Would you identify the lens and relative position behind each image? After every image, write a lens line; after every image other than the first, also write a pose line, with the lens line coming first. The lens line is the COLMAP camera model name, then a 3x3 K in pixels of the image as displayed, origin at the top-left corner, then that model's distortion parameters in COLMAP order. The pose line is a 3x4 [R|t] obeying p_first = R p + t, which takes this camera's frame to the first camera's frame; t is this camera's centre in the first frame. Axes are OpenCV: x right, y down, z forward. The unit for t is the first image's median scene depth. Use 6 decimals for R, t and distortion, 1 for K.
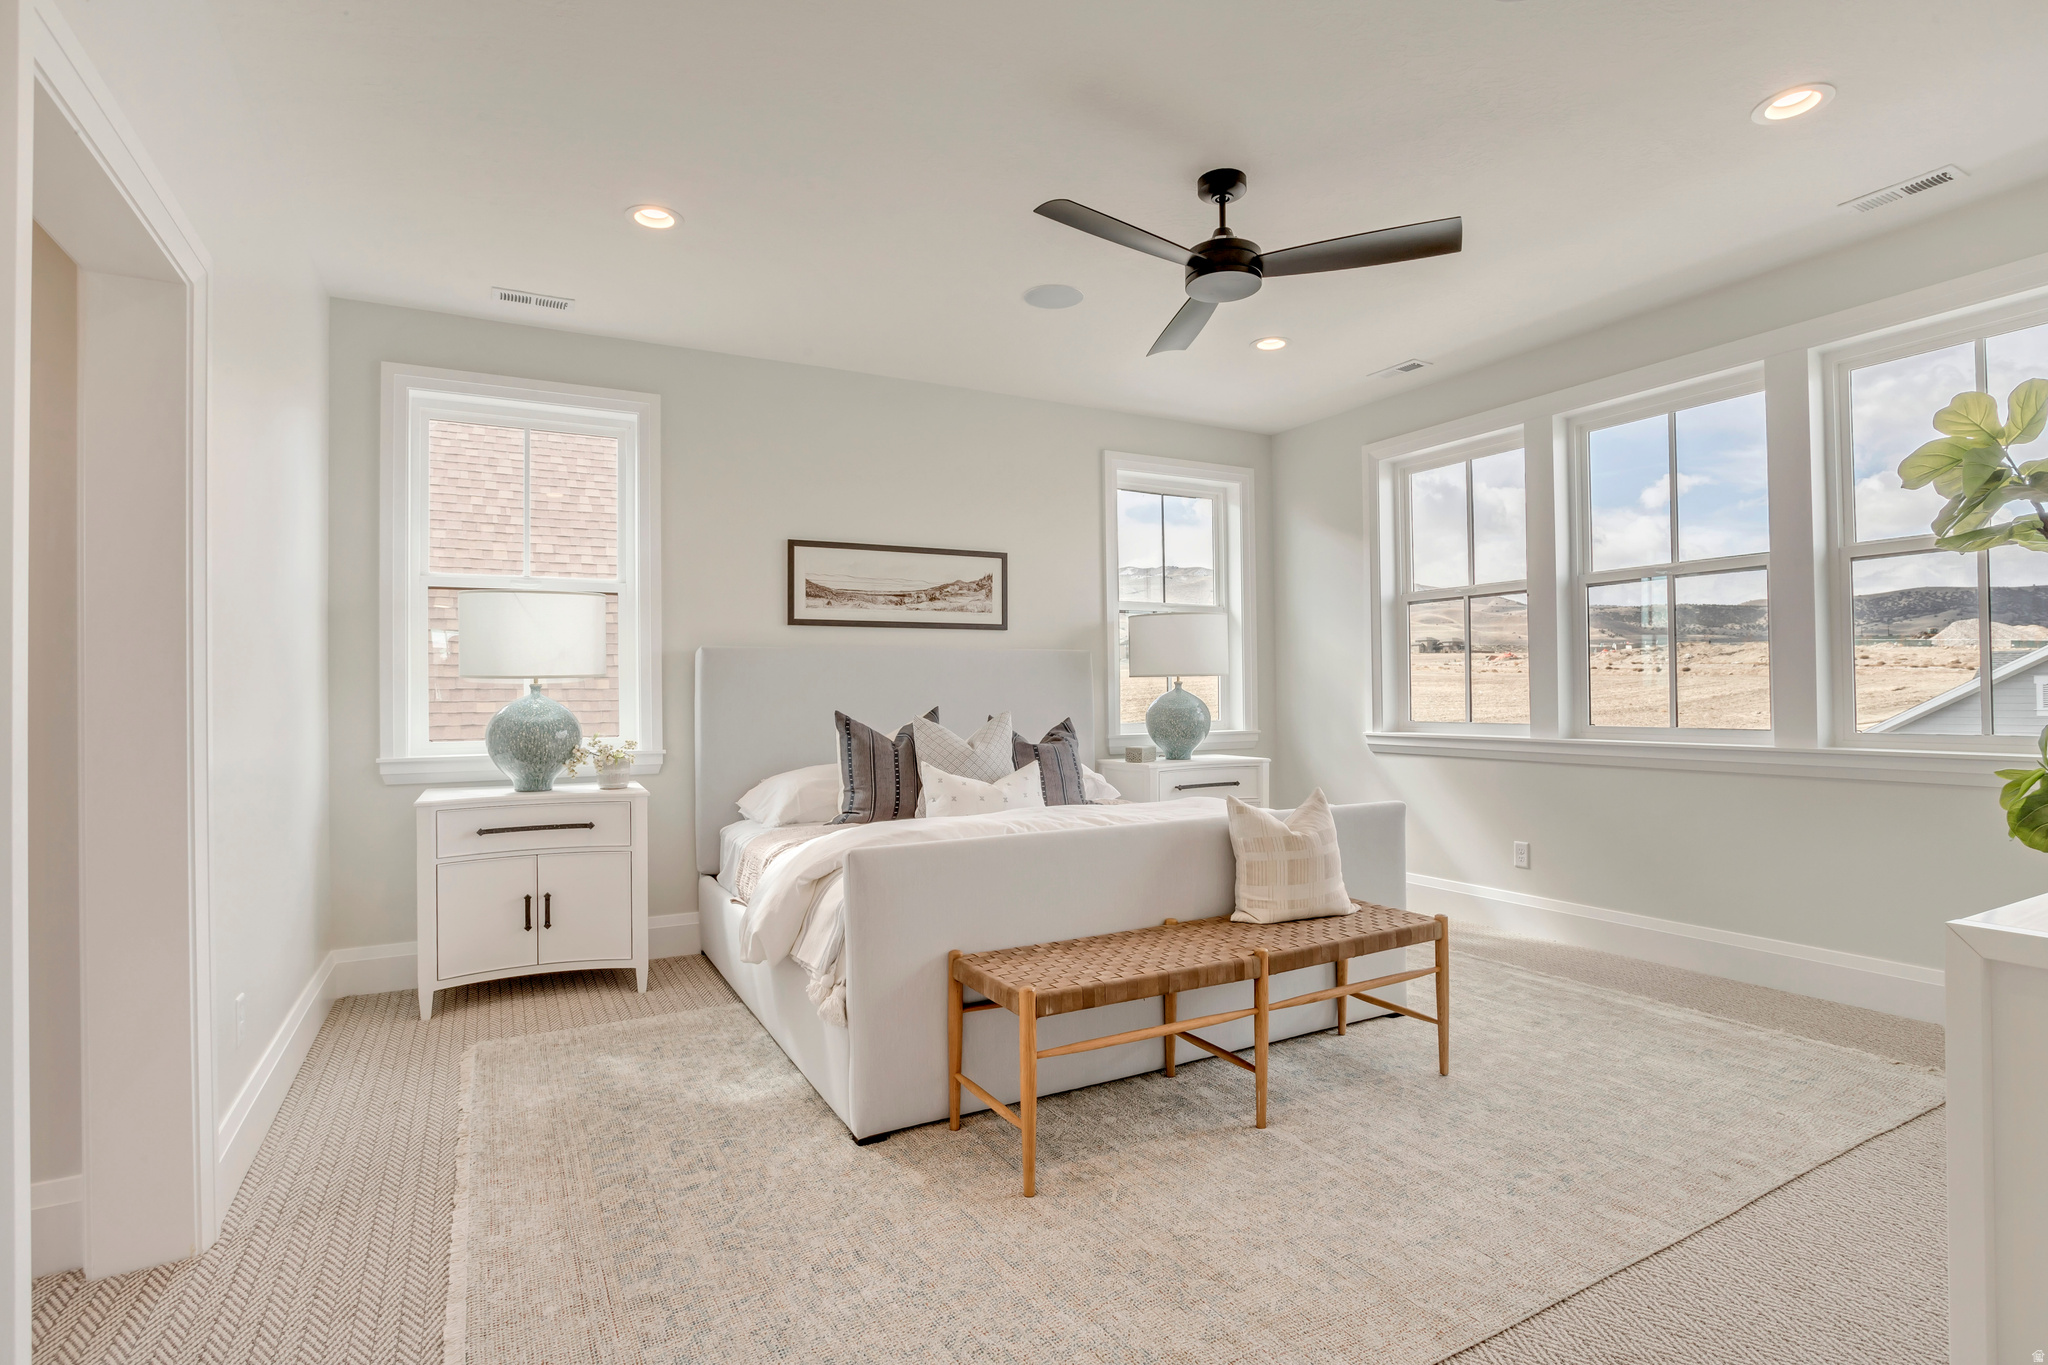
lens RADIAL K [[990.4, 0, 1022.3], [0, 990.4, 684.2], [0, 0, 1]] dist [-0.057997, 0.024132]
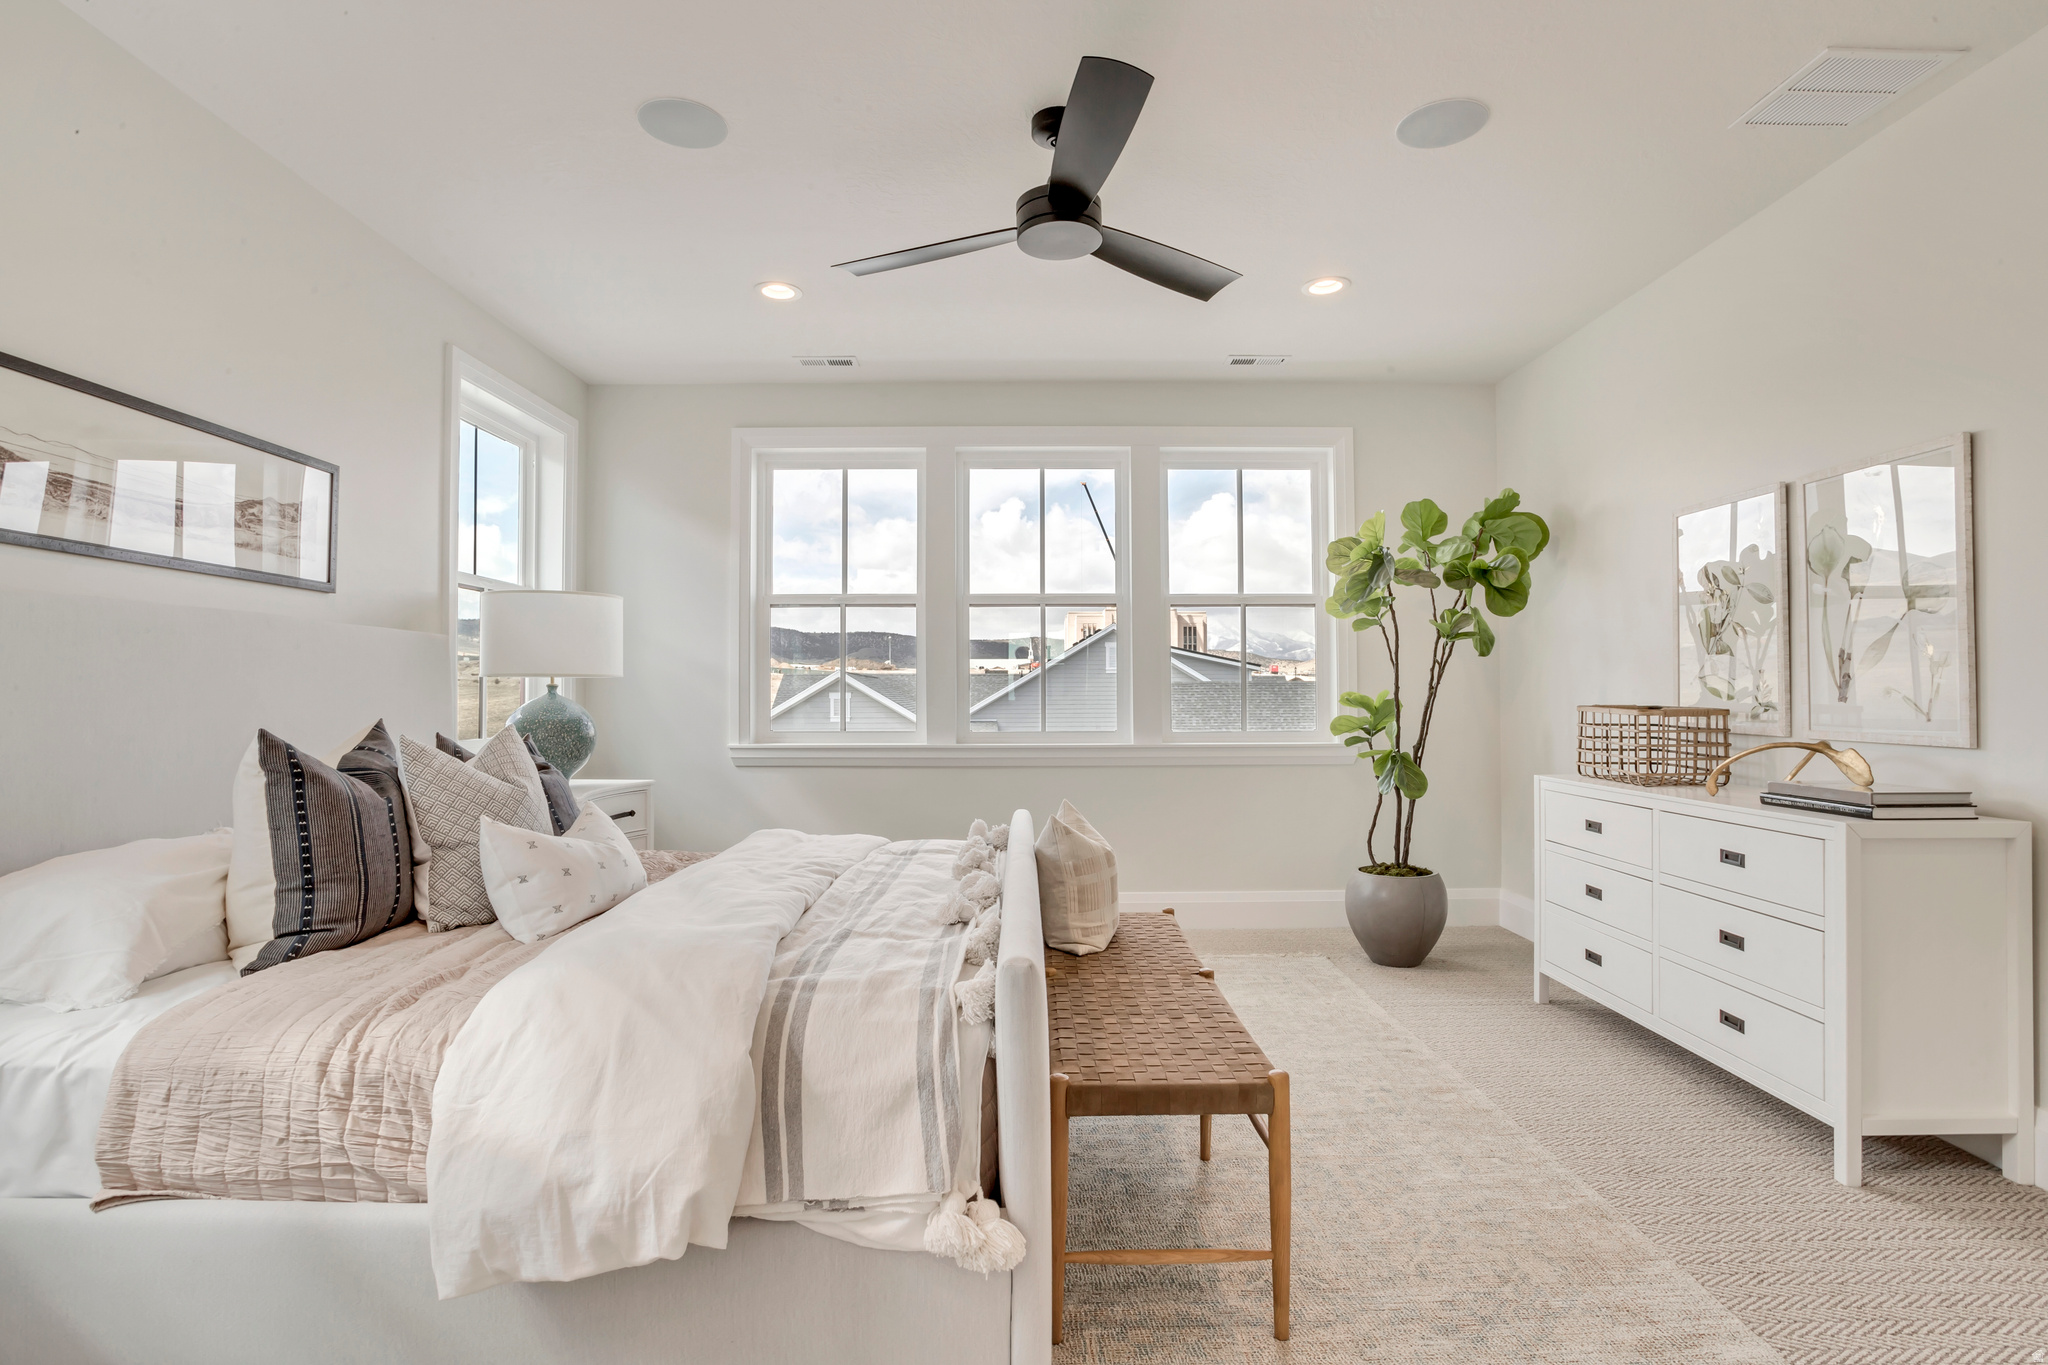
lens RADIAL K [[989.6, 0, 992.2], [0, 989.6, 684.5], [0, 0, 1]] dist [-0.004274, -0.000993]
pose [[0.460879, 0.028300, 0.887012, -0.444576], [-0.011274, 0.999597, -0.026034, 0.017024], [-0.887391, 0.001998, 0.461013, 0.475351]]
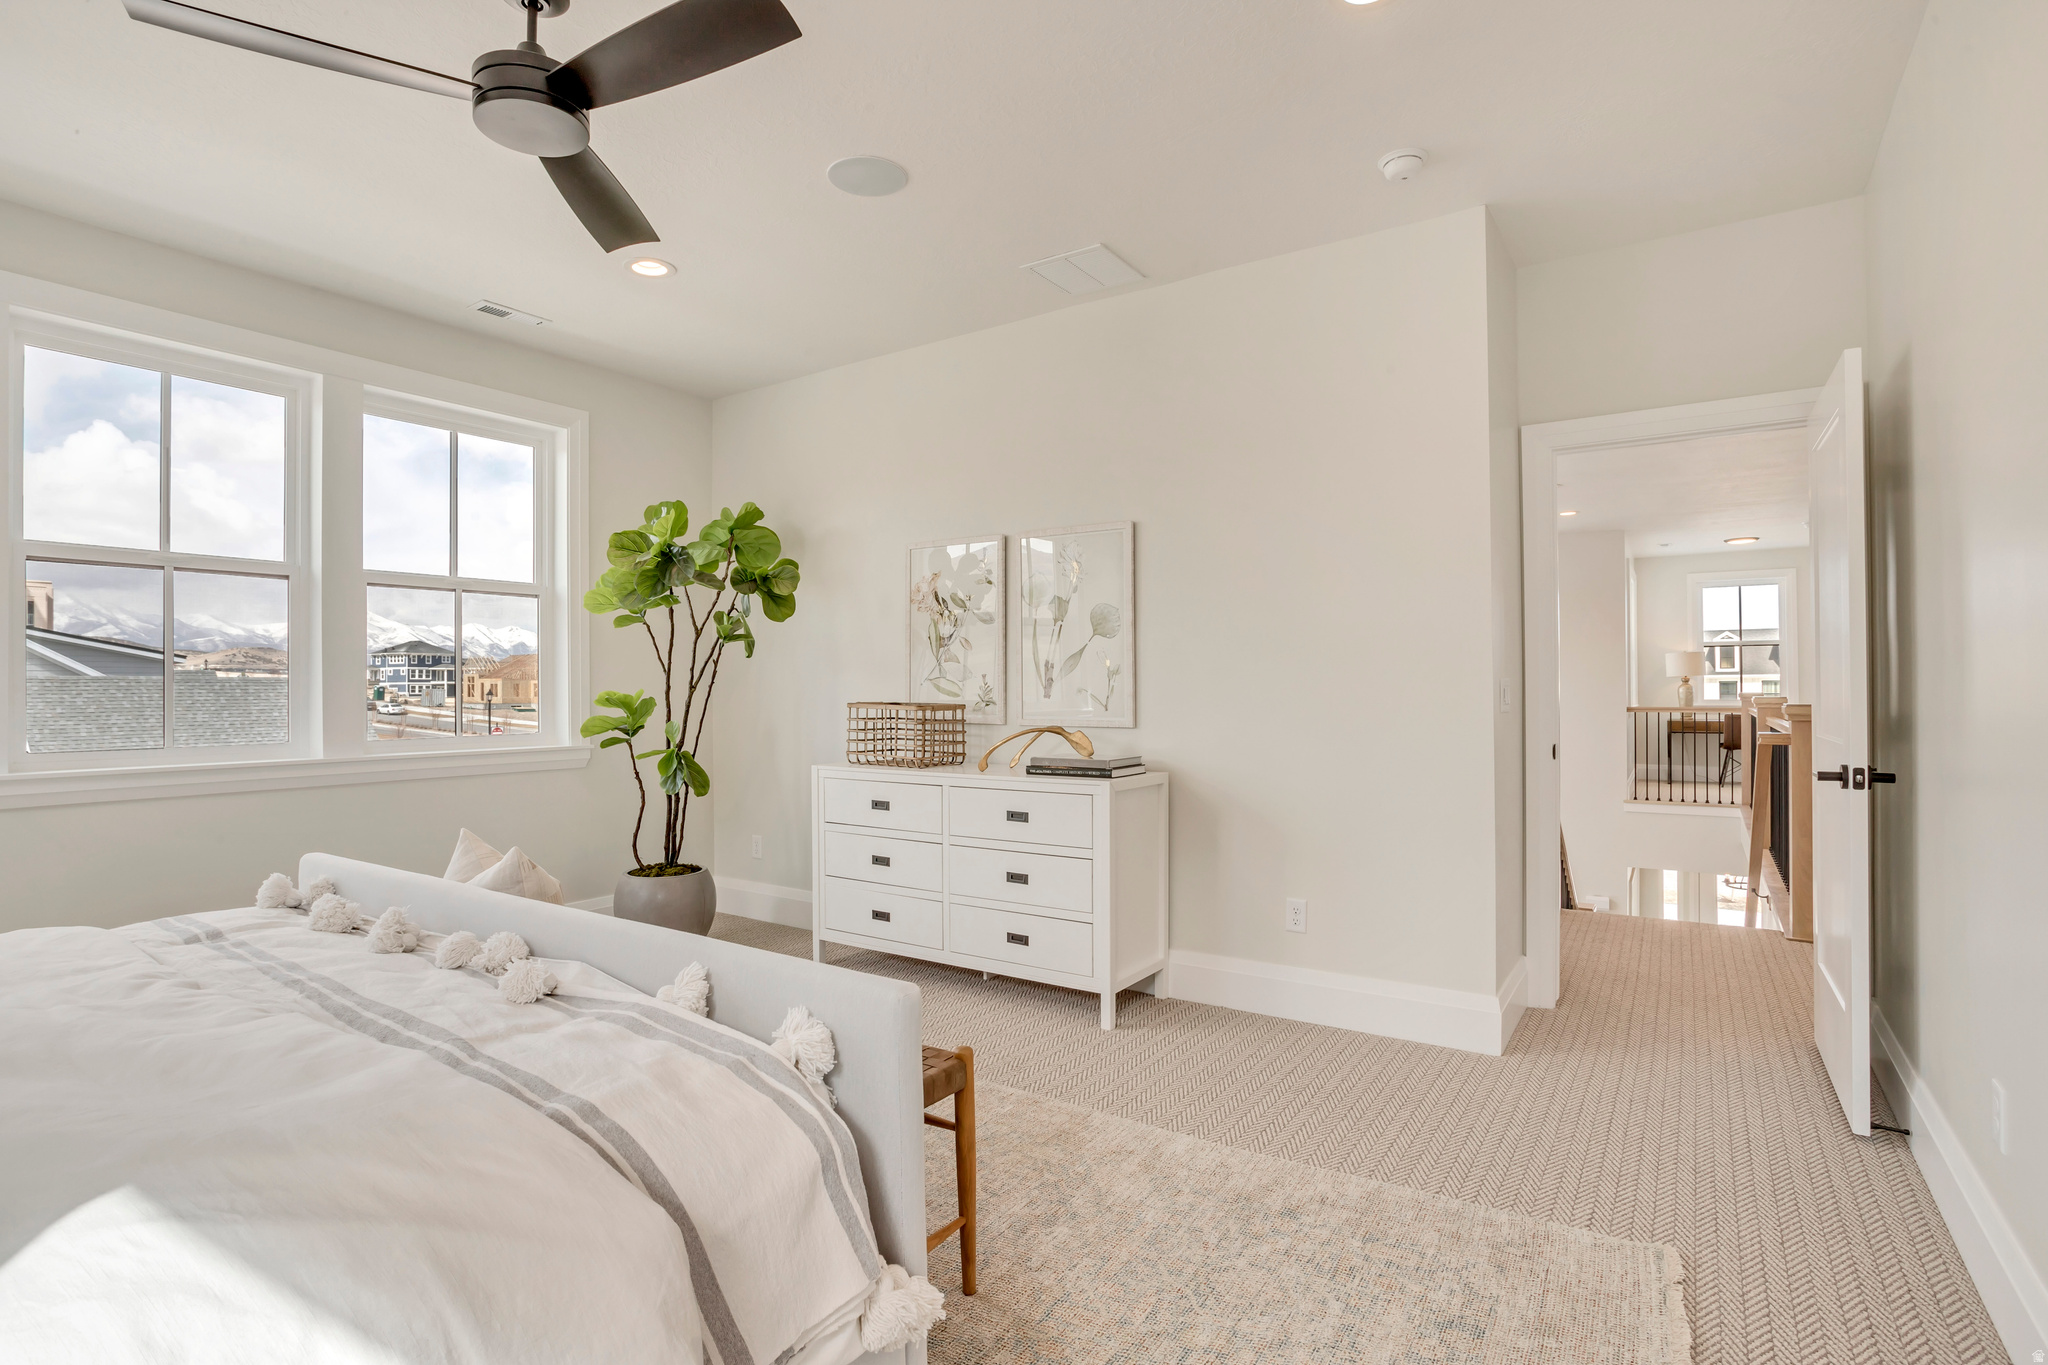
lens RADIAL K [[1015.0, 0, 1019.4], [0, 1015.0, 690.0], [0, 0, 1]] dist [-0.056956, 0.024983]
pose [[-0.458268, 0.022864, 0.888520, -0.429613], [0.008732, 0.999737, -0.021222, 0.017343], [-0.888771, -0.001967, -0.458347, 0.748320]]
